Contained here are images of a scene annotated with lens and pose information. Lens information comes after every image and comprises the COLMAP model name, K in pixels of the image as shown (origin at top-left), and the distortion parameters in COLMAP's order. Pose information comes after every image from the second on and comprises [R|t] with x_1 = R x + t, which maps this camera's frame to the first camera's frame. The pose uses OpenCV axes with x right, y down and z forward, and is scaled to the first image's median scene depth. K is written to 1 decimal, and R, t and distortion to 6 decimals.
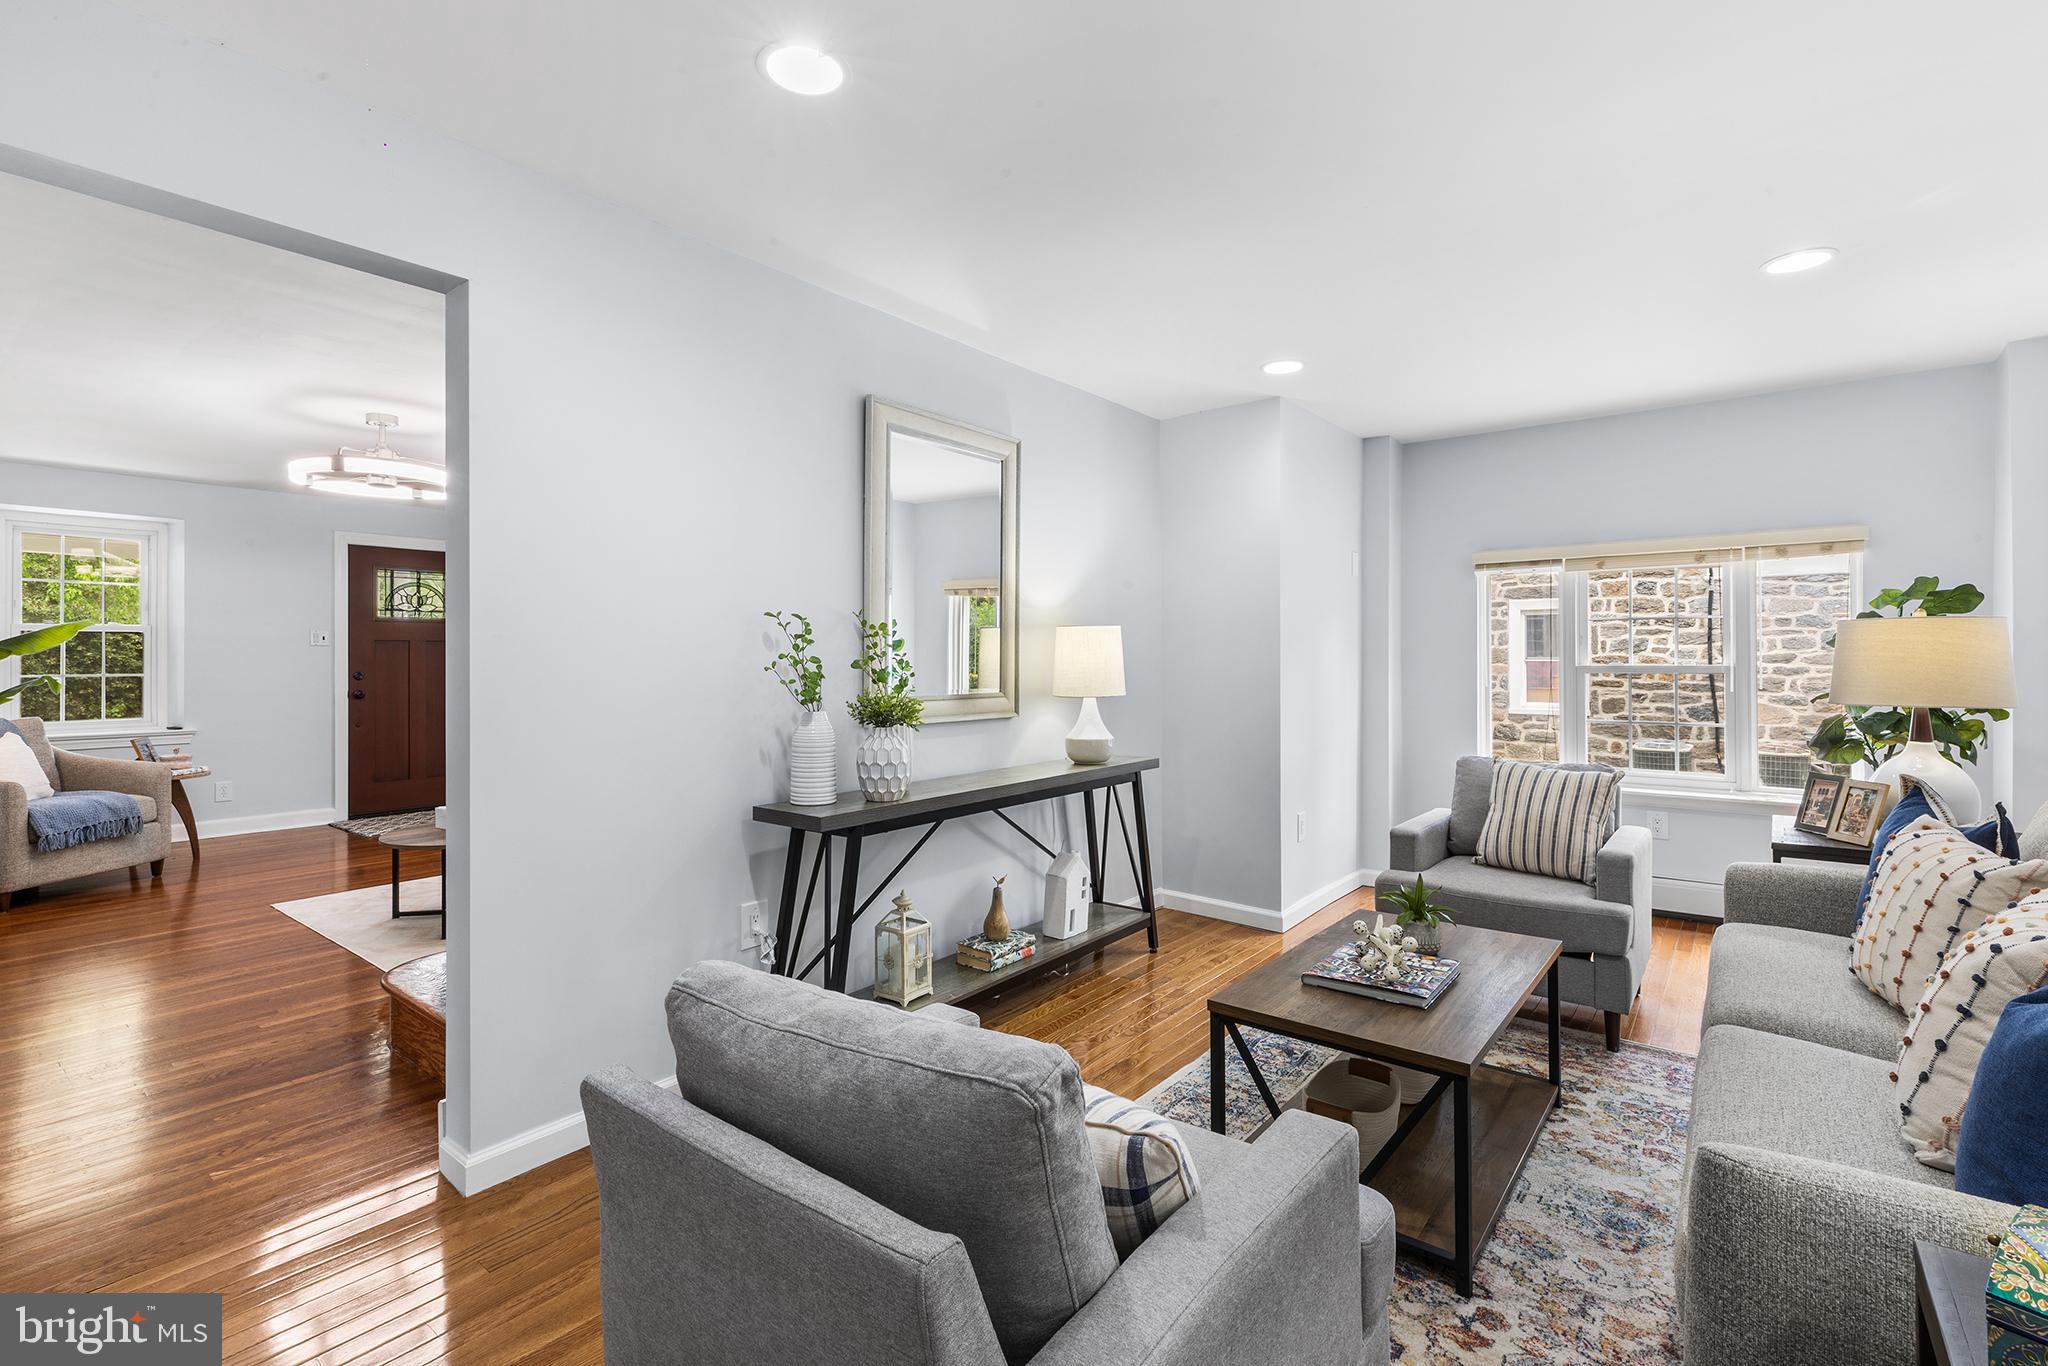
lens RADIAL K [[929.2, 0, 1021.9], [0, 929.2, 654.5], [0, 0, 1]] dist [0.002894, -0.000872]
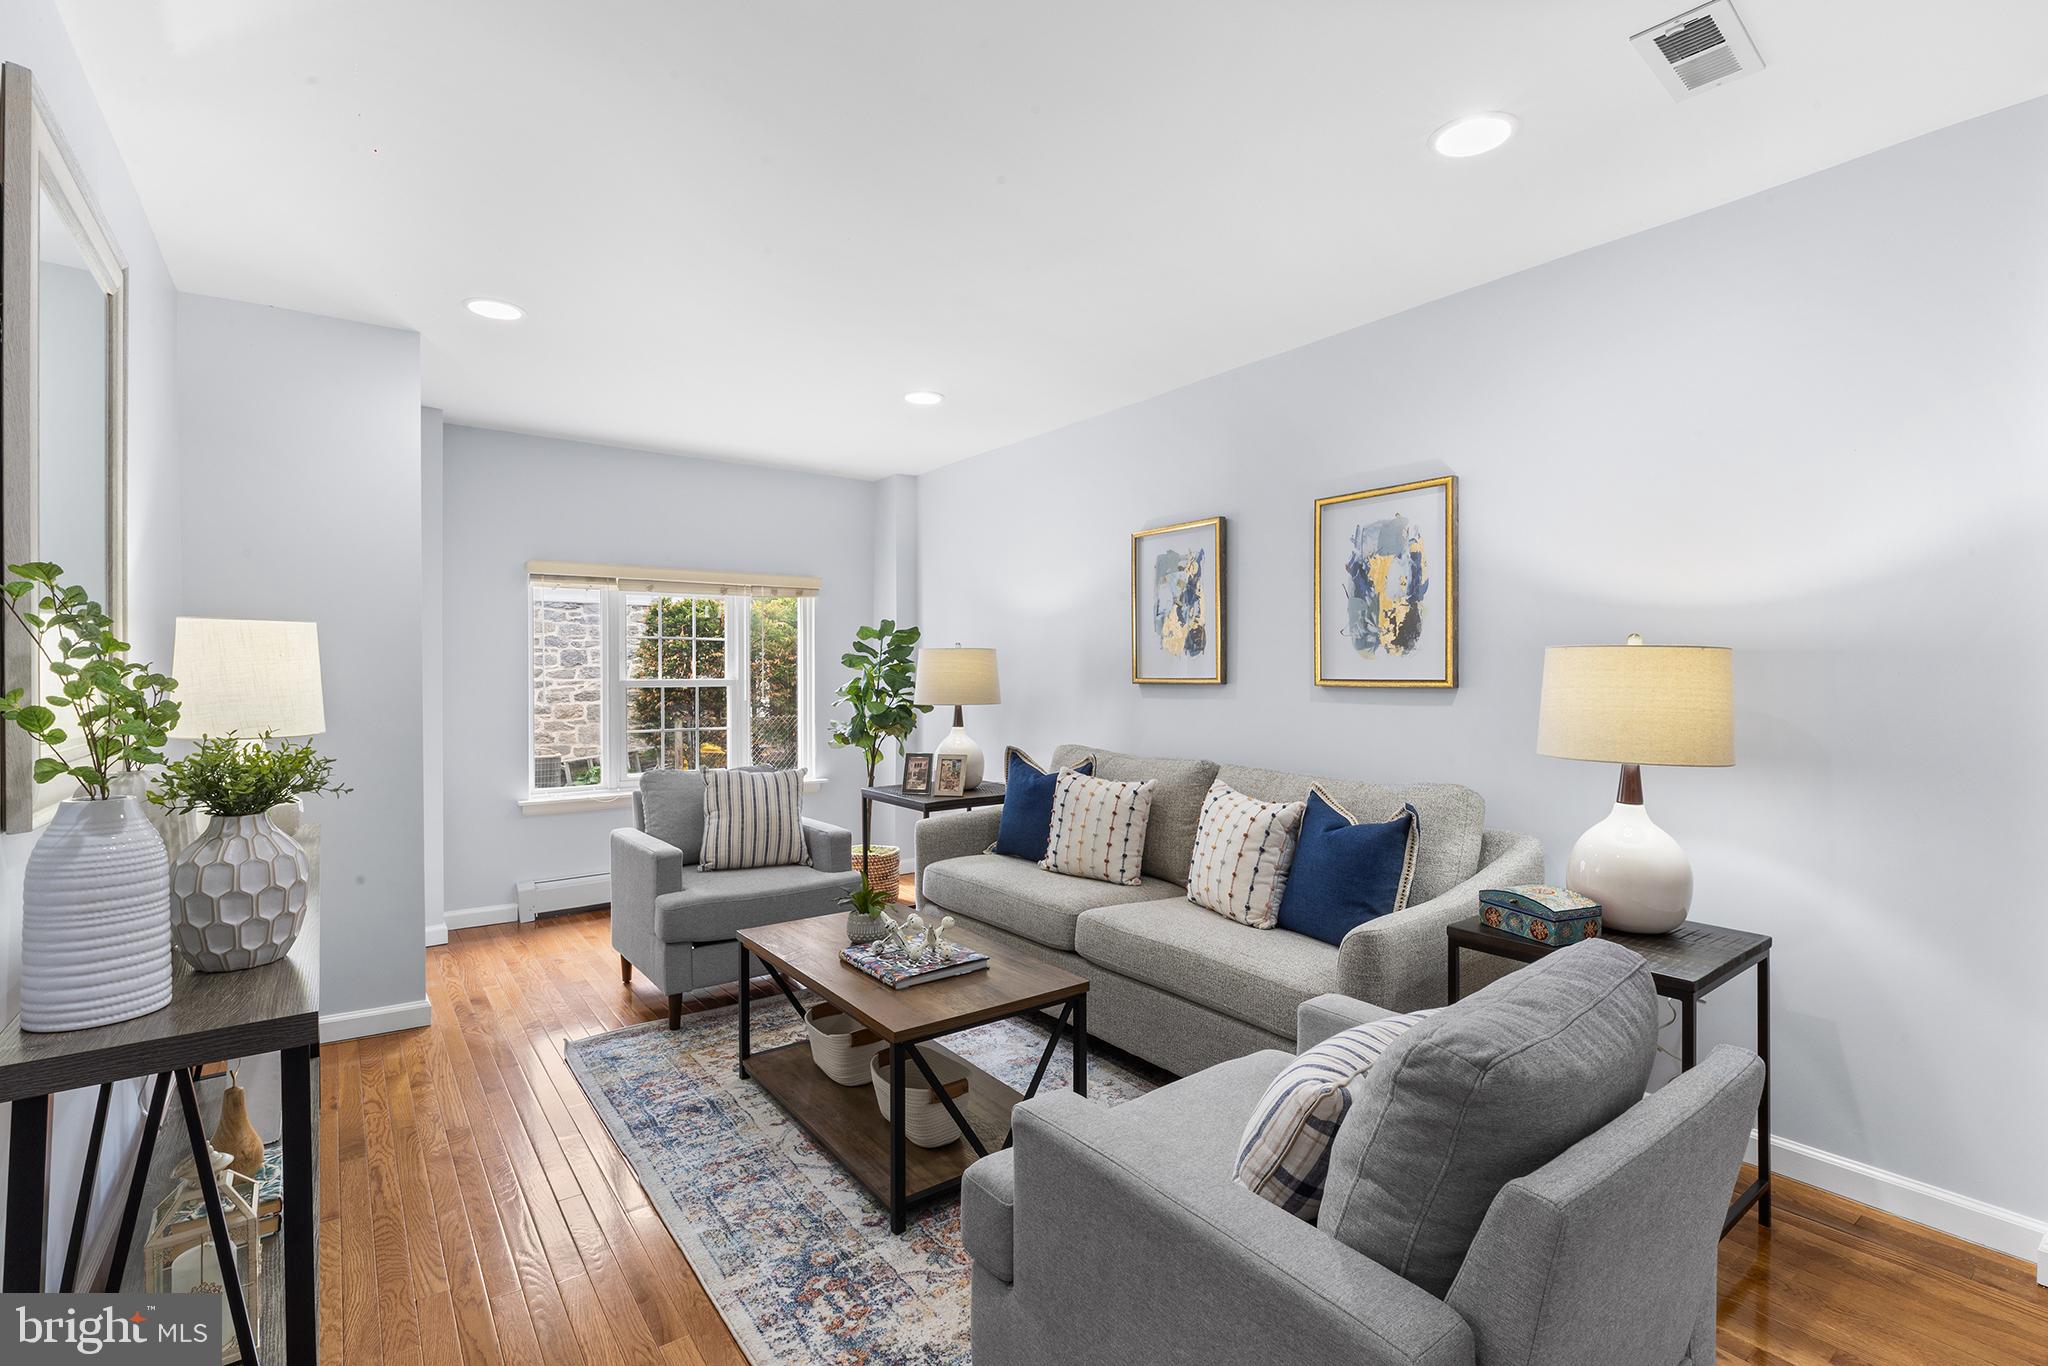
lens RADIAL K [[928.5, 0, 1031.0], [0, 928.5, 691.8], [0, 0, 1]] dist [0.001407, -0.000105]
pose [[0.257484, -0.018824, 0.966099, -0.434246], [-0.005169, 0.999769, 0.020858, 0.000661], [-0.966269, -0.010364, 0.257327, 0.398758]]
